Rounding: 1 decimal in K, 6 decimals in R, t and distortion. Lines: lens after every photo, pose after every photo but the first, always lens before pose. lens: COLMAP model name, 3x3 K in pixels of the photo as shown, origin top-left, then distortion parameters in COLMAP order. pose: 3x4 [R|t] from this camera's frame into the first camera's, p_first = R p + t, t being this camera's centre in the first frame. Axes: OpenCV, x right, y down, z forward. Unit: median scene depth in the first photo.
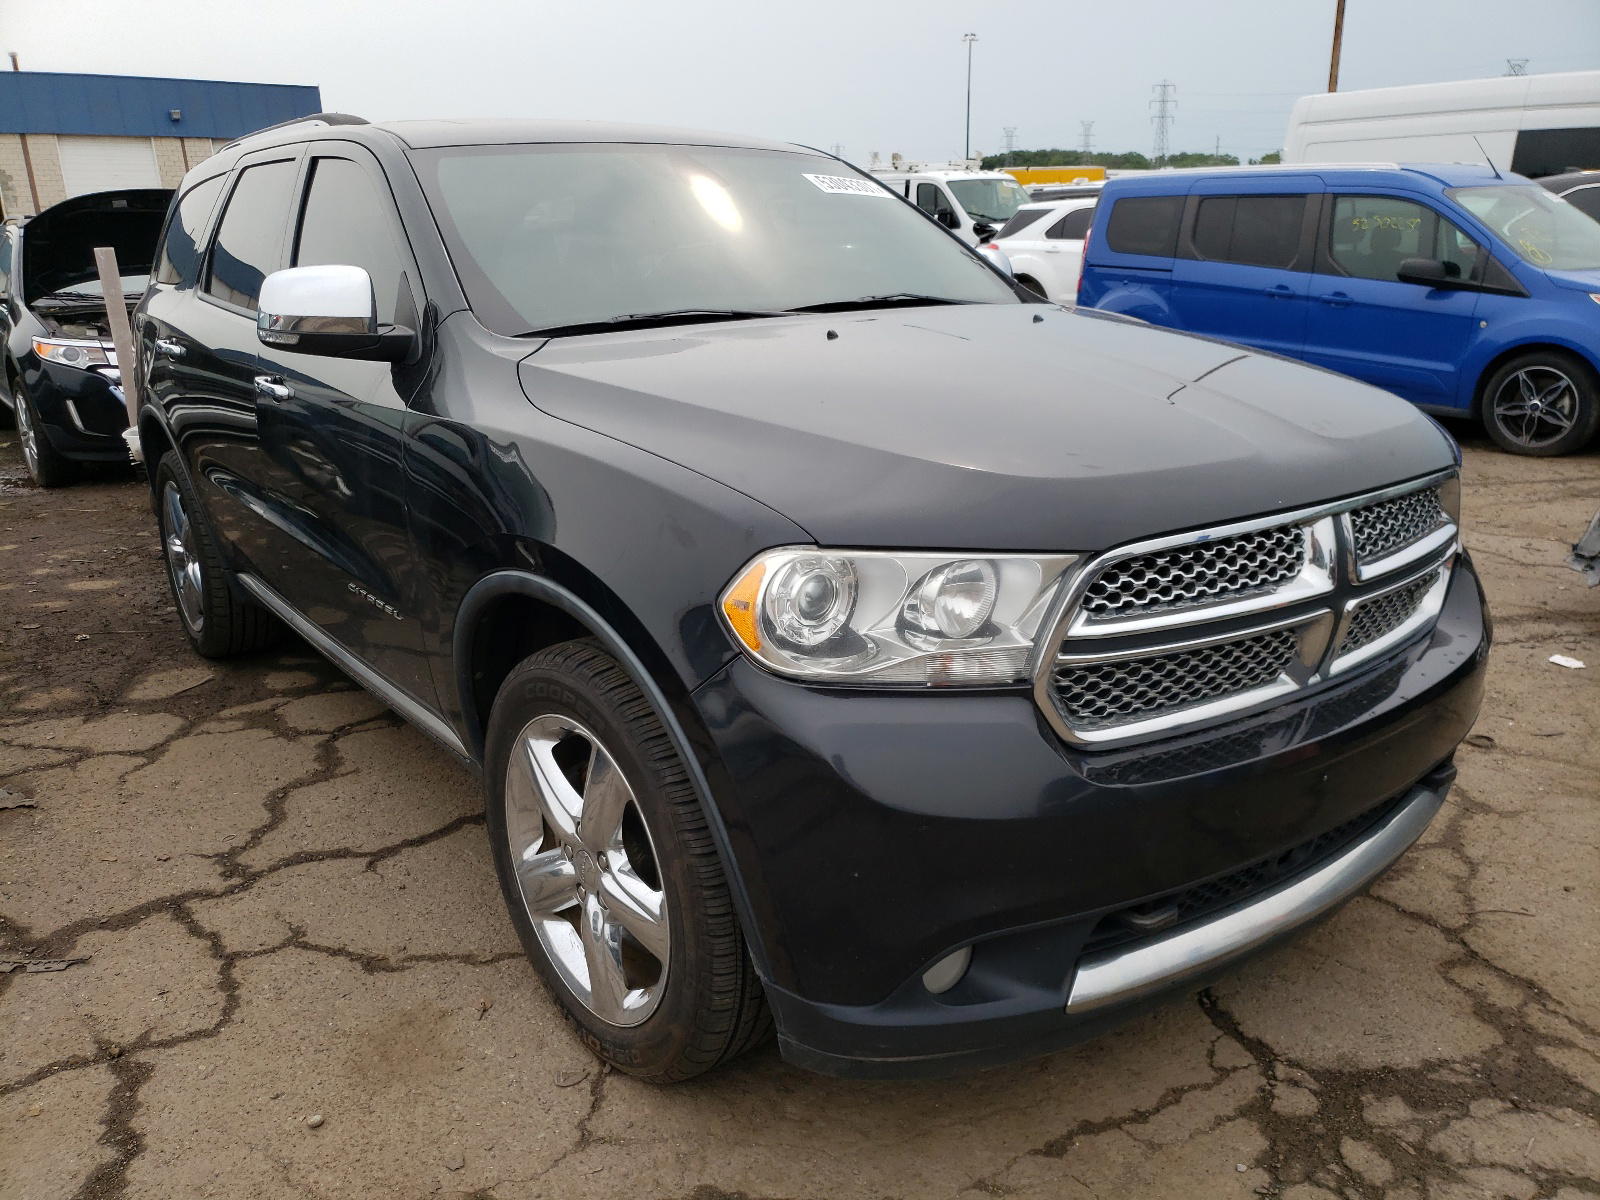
lens RADIAL K [[1243.1, 0, 800.0], [0, 1243.1, 600.0], [0, 0, 1]] dist [-0.003151, -0.001120]
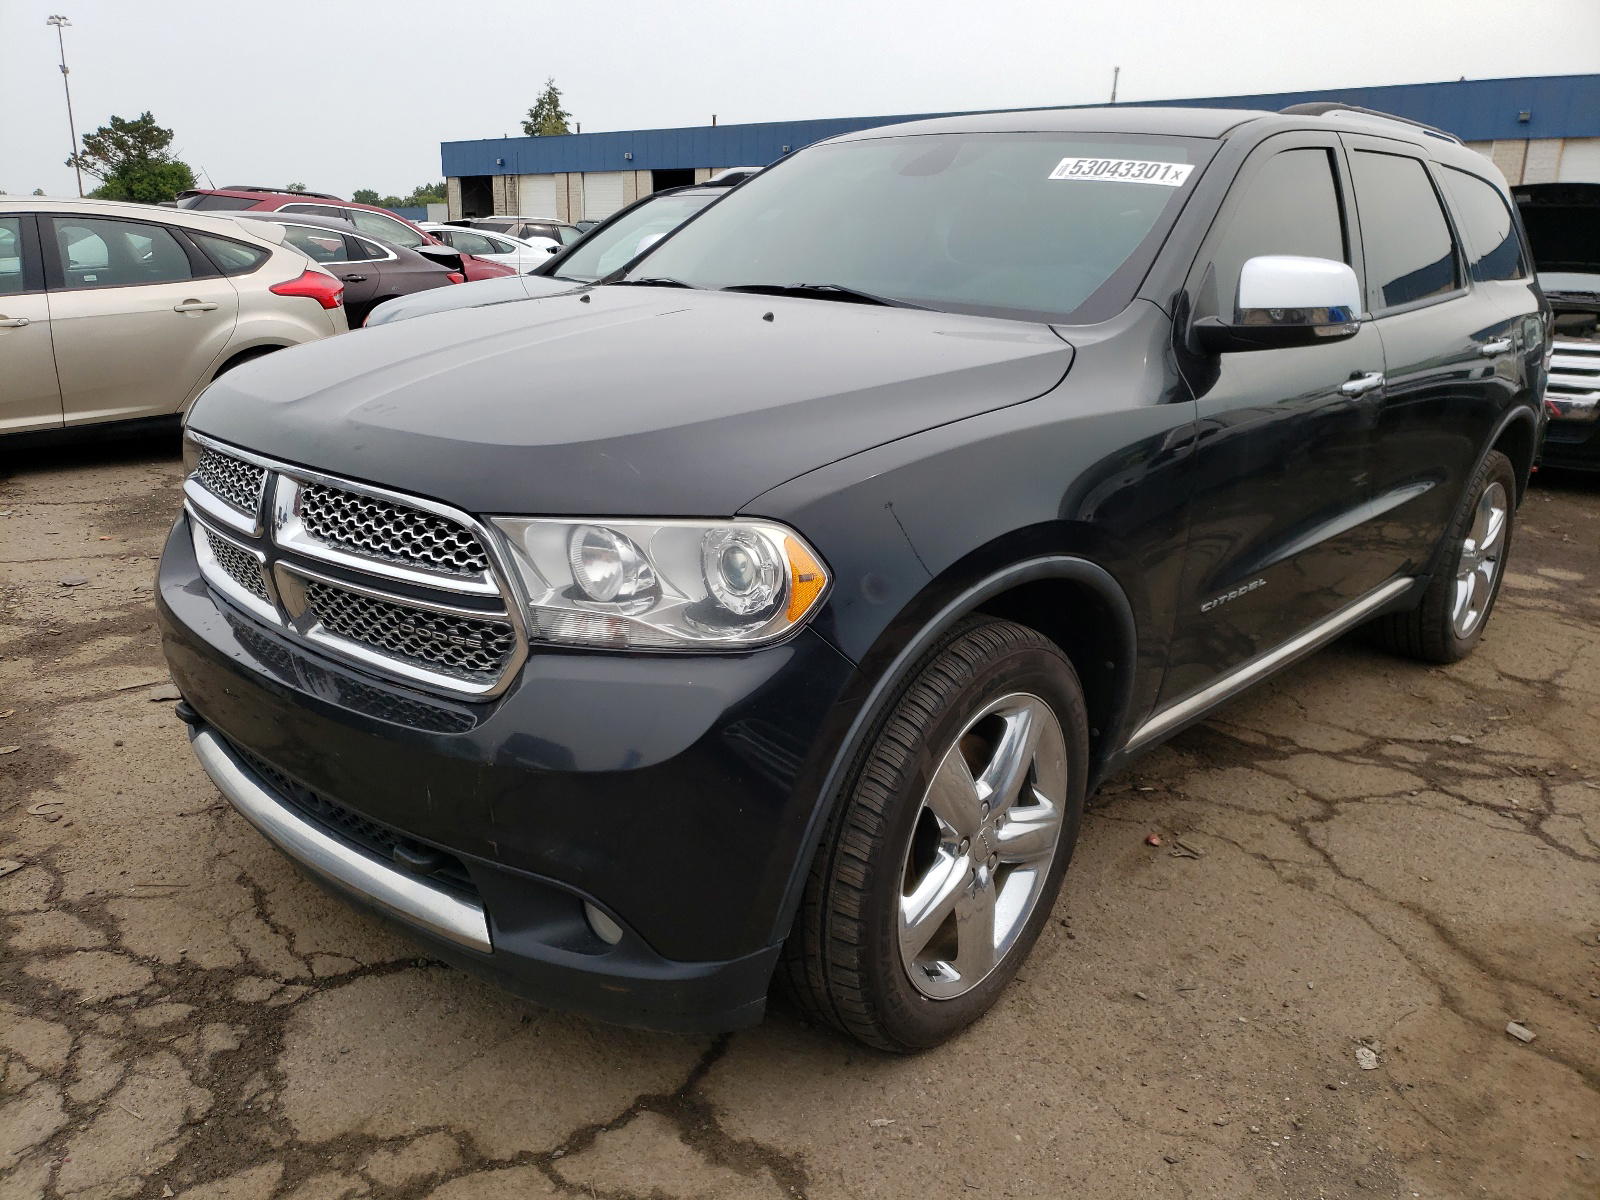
lens RADIAL K [[1243.1, 0, 800.0], [0, 1243.1, 600.0], [0, 0, 1]] dist [-0.003151, -0.001120]
pose [[0.177710, 0.272048, -0.945732, 1.099568], [-0.281340, 0.934963, 0.216085, -0.231402], [0.943010, 0.227672, 0.242690, 0.843311]]
